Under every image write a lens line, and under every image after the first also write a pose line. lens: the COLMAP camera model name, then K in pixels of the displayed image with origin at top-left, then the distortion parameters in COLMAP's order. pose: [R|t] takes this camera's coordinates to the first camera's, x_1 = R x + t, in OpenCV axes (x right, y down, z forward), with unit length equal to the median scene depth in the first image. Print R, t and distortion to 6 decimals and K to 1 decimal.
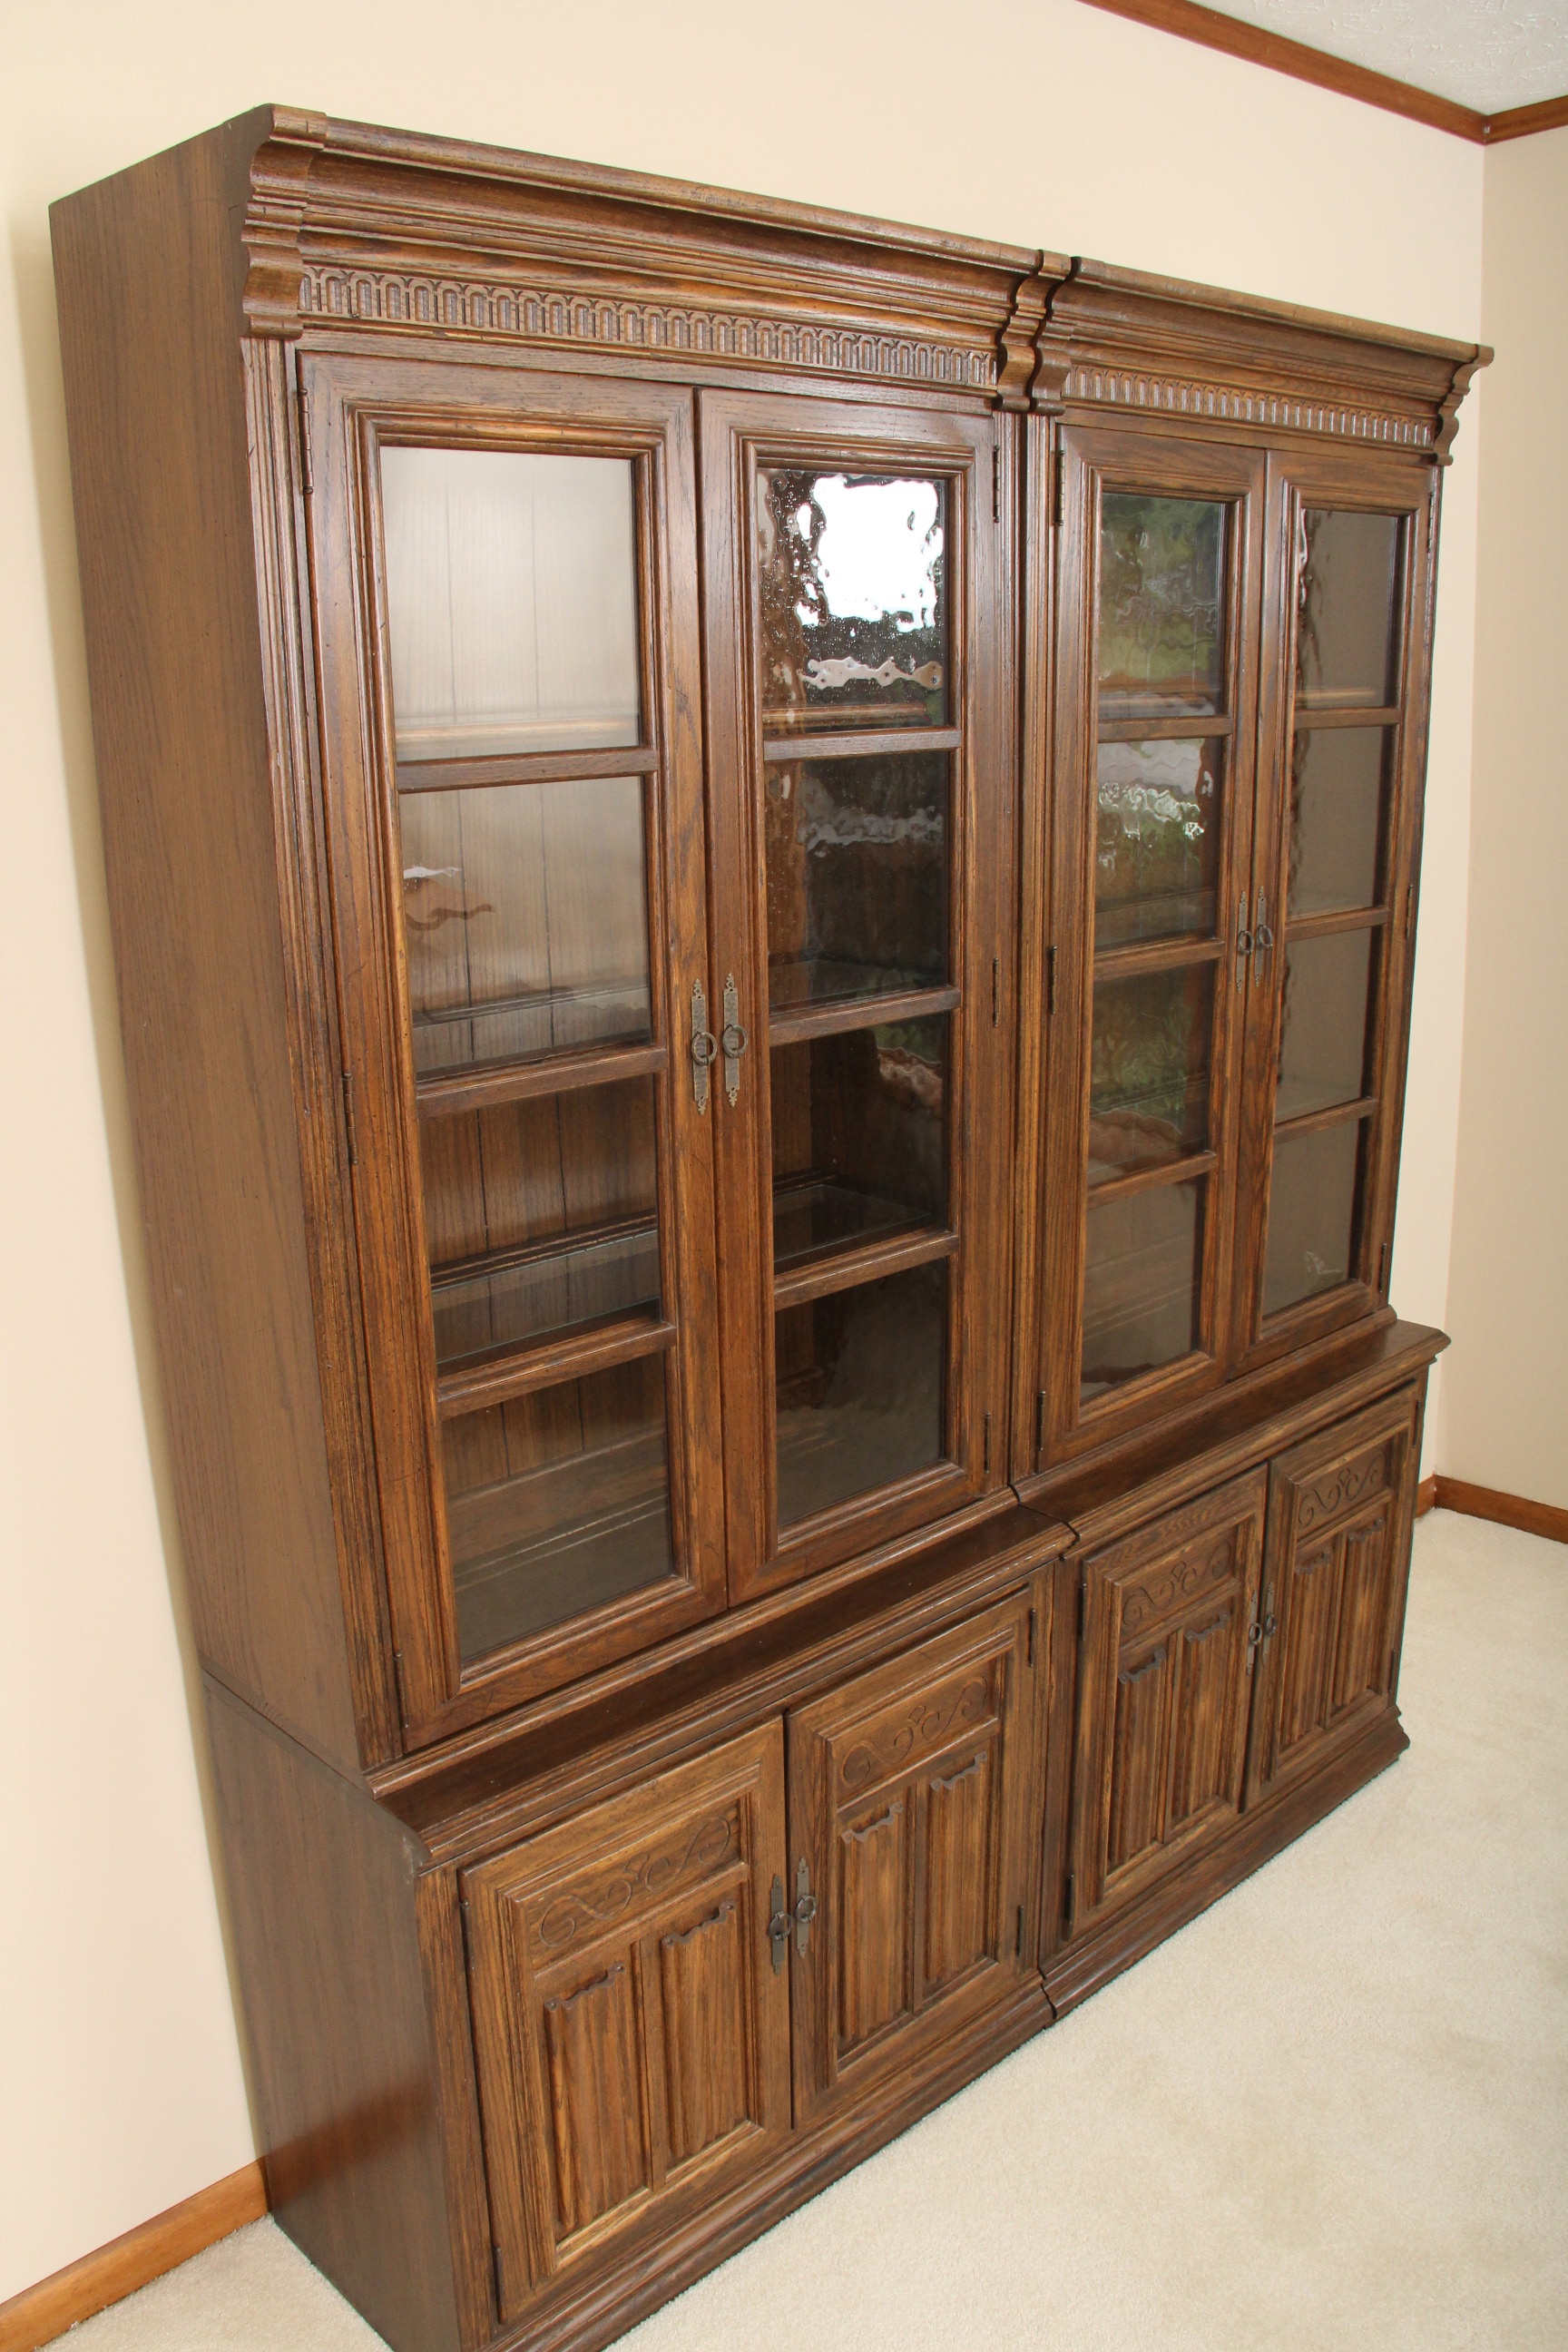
lens RADIAL K [[1936.0, 0, 769.4], [0, 1936.0, 1255.6], [0, 0, 1]] dist [-0.146219, 0.104777]
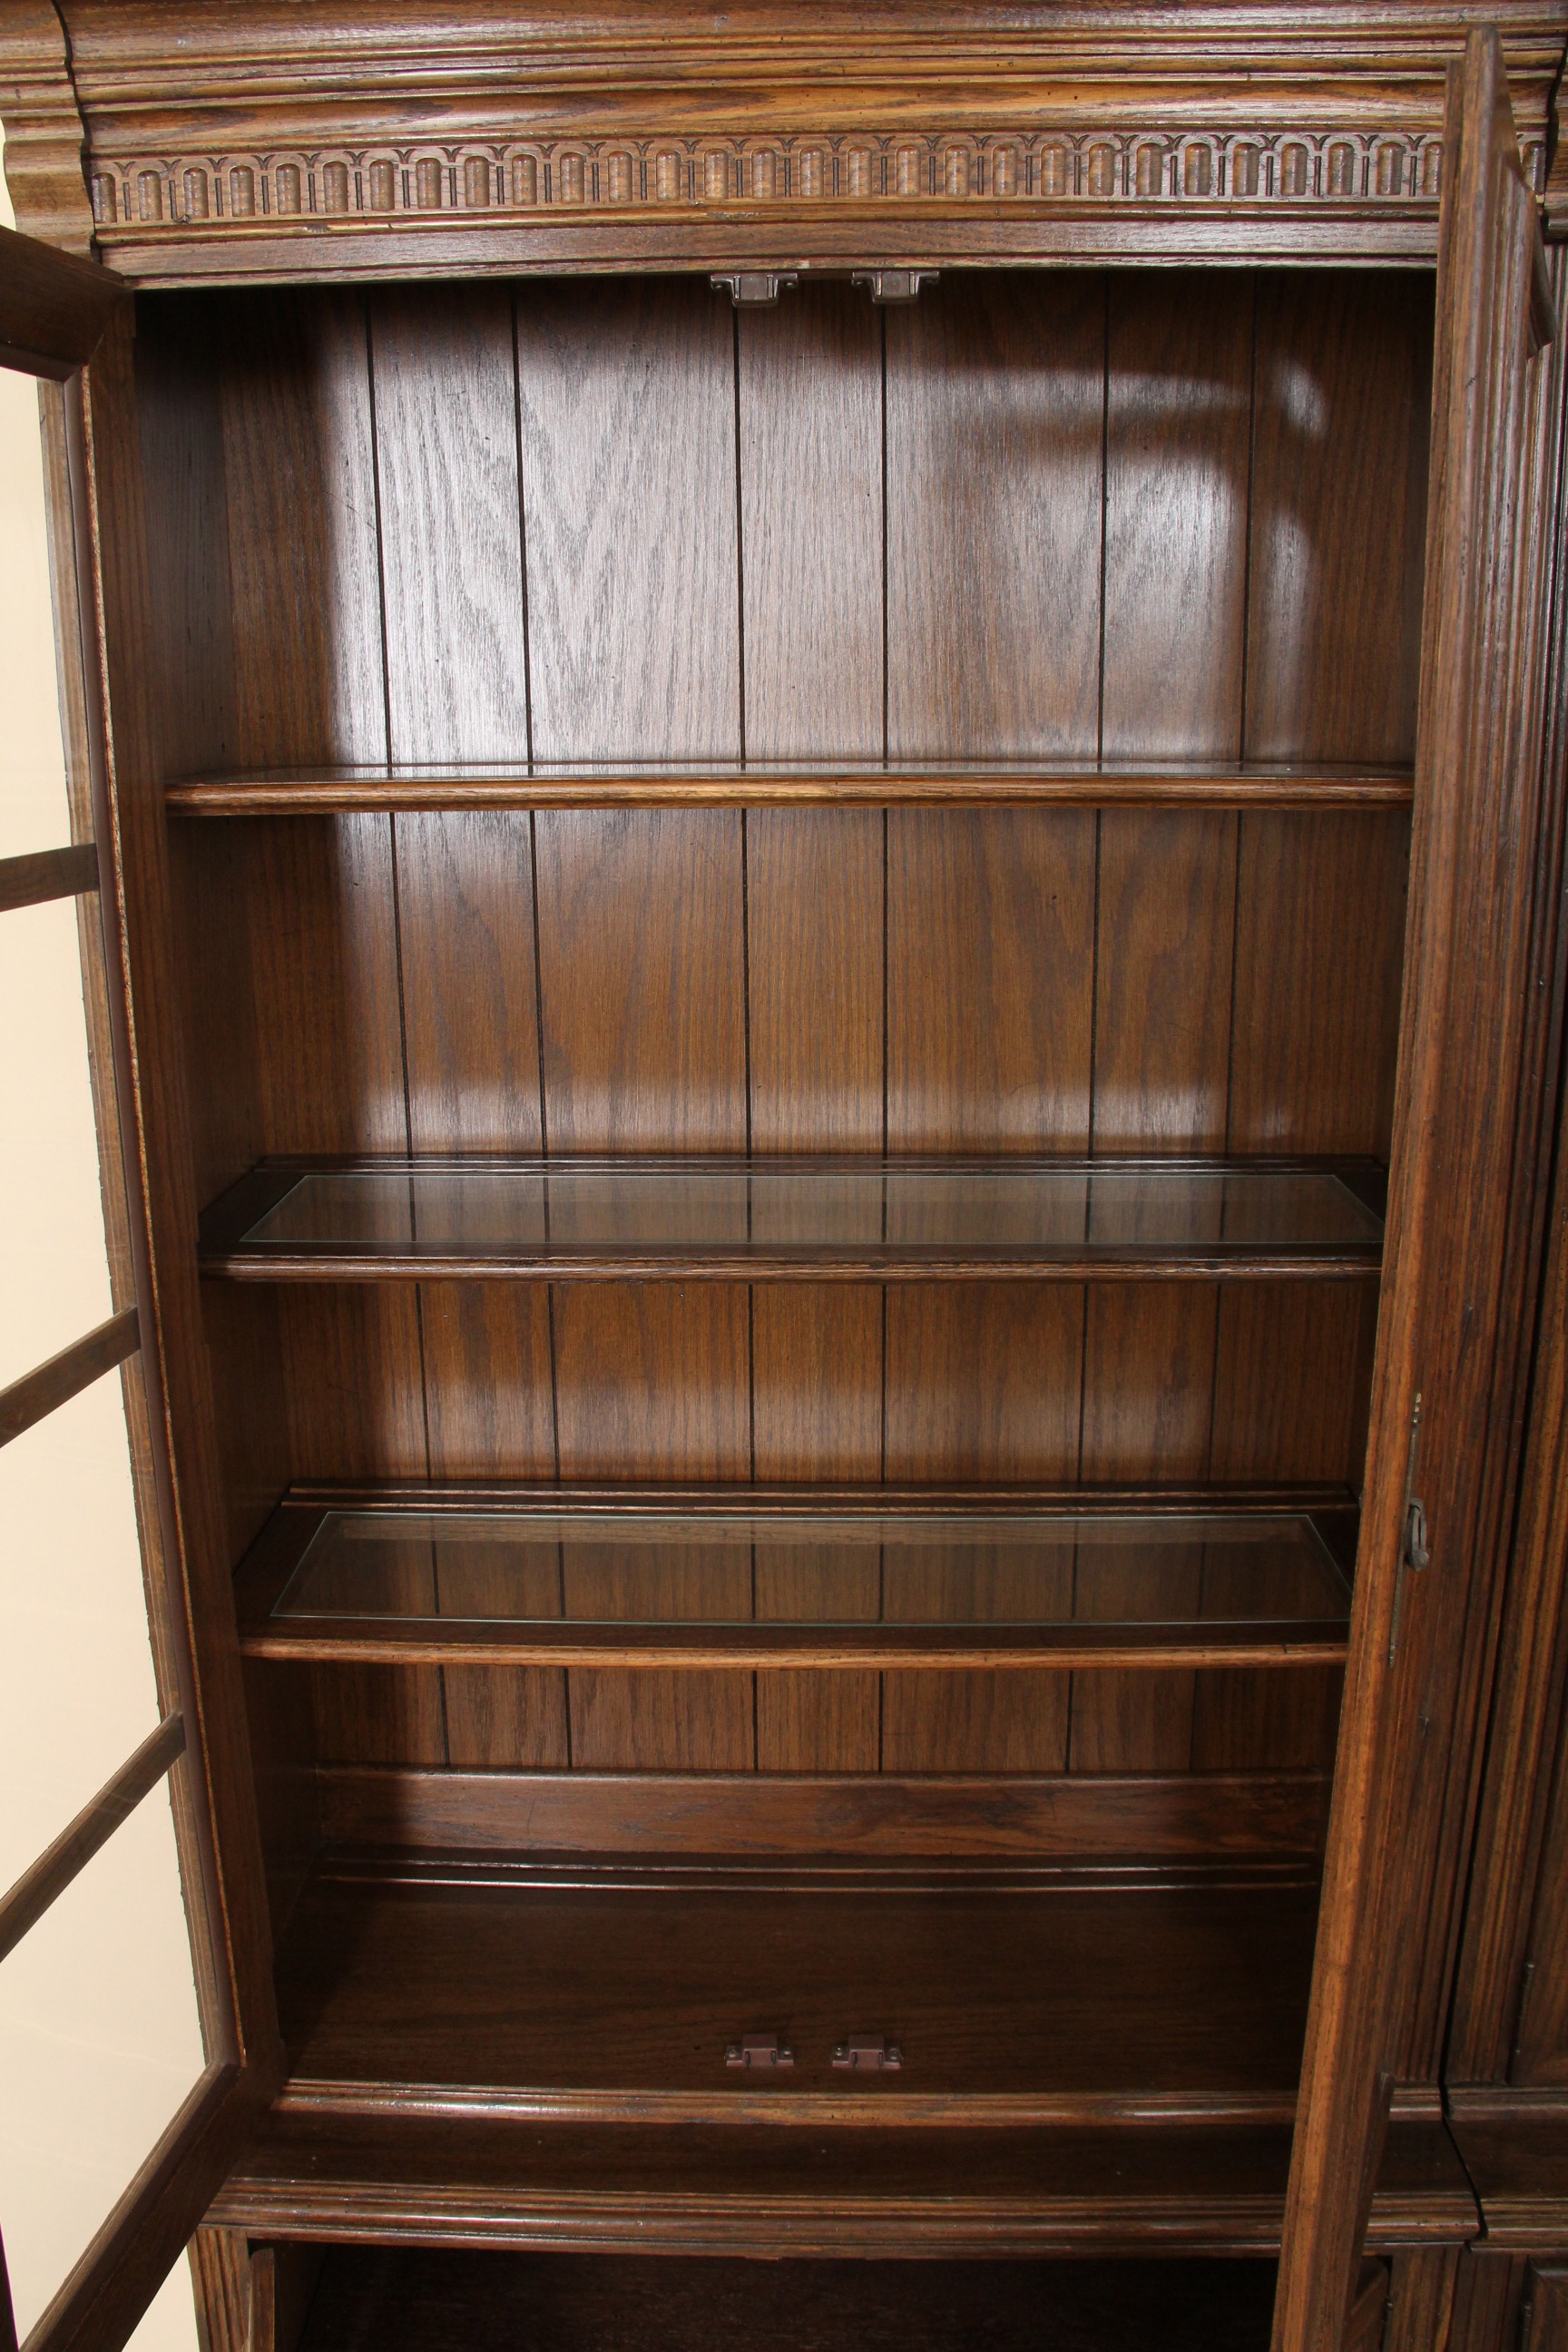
lens RADIAL K [[1936.0, 0, 769.4], [0, 1936.0, 1255.6], [0, 0, 1]] dist [-0.146219, 0.104777]
pose [[0.709890, 0.201647, -0.674829, 0.399817], [-0.214610, 0.974505, 0.065434, -0.159030], [0.670819, 0.098374, 0.735067, 0.513763]]
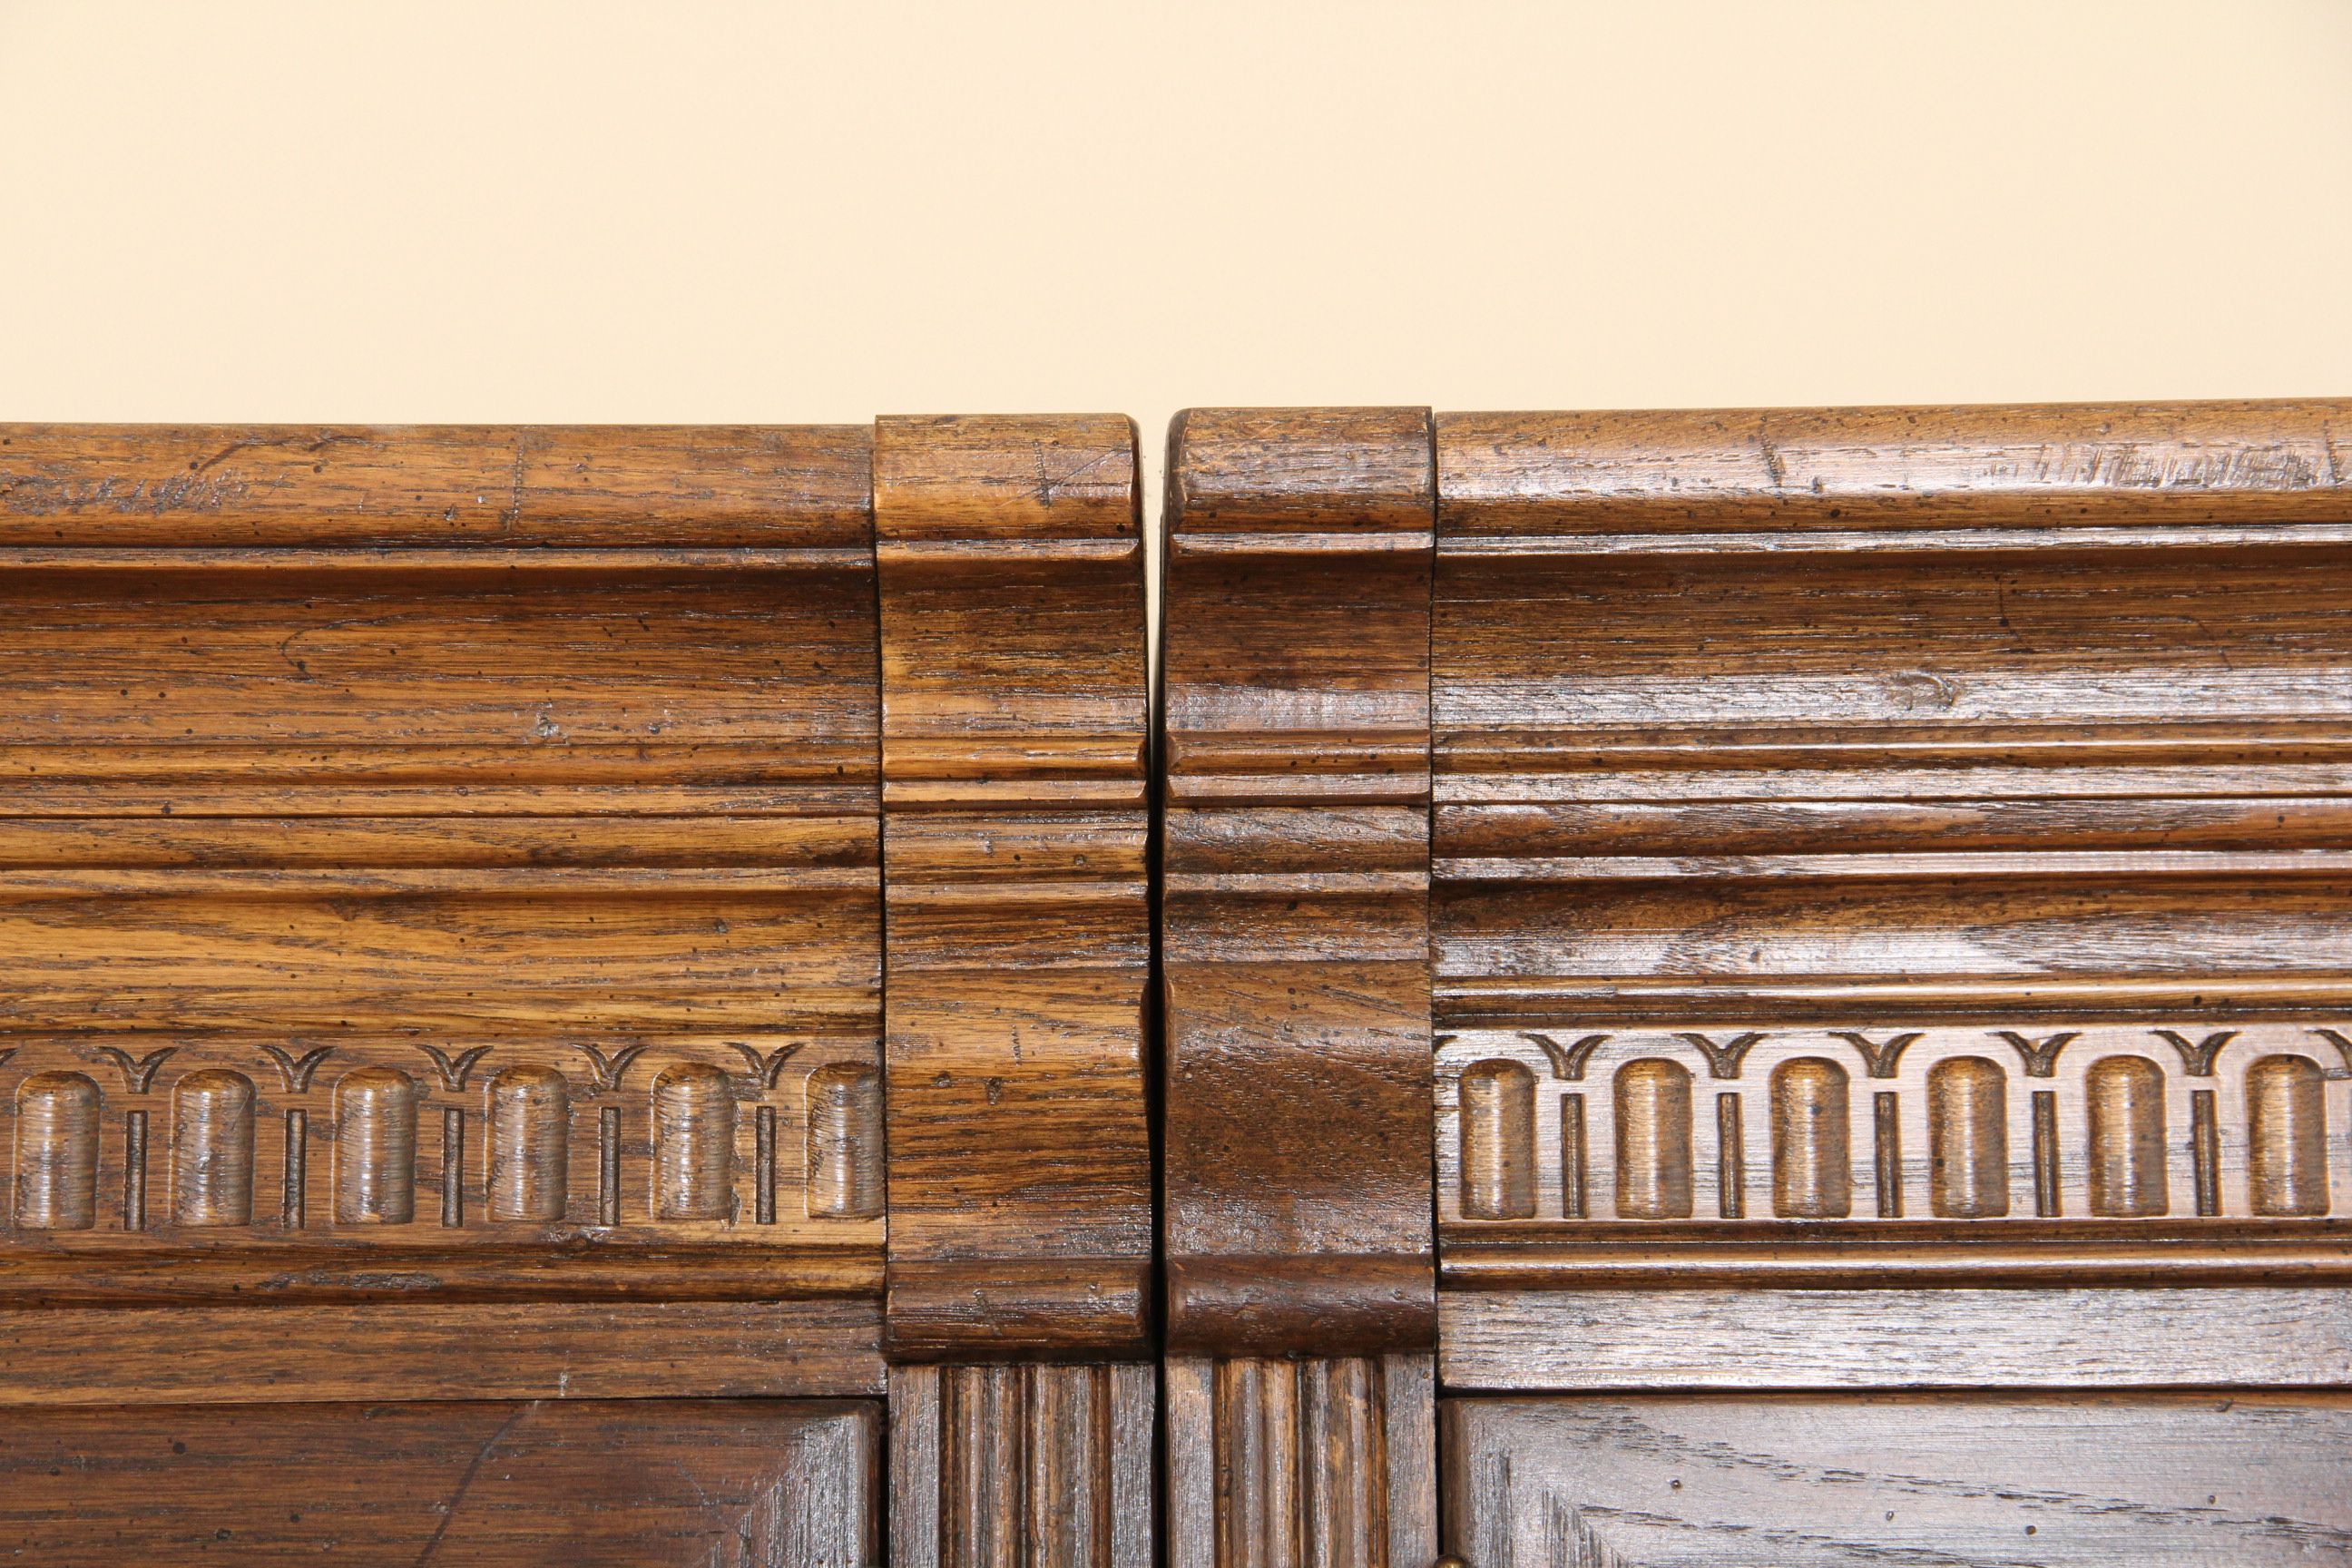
lens RADIAL K [[8360.5, 0, 1176.0], [0, 8360.5, 784.0], [0, 0, 1]] dist [0.723220, -0.030140]
pose [[0.736084, -0.151137, -0.659802, 0.659218], [-0.206118, 0.878416, -0.431162, -0.192554], [0.644745, 0.453368, 0.615436, 0.572055]]
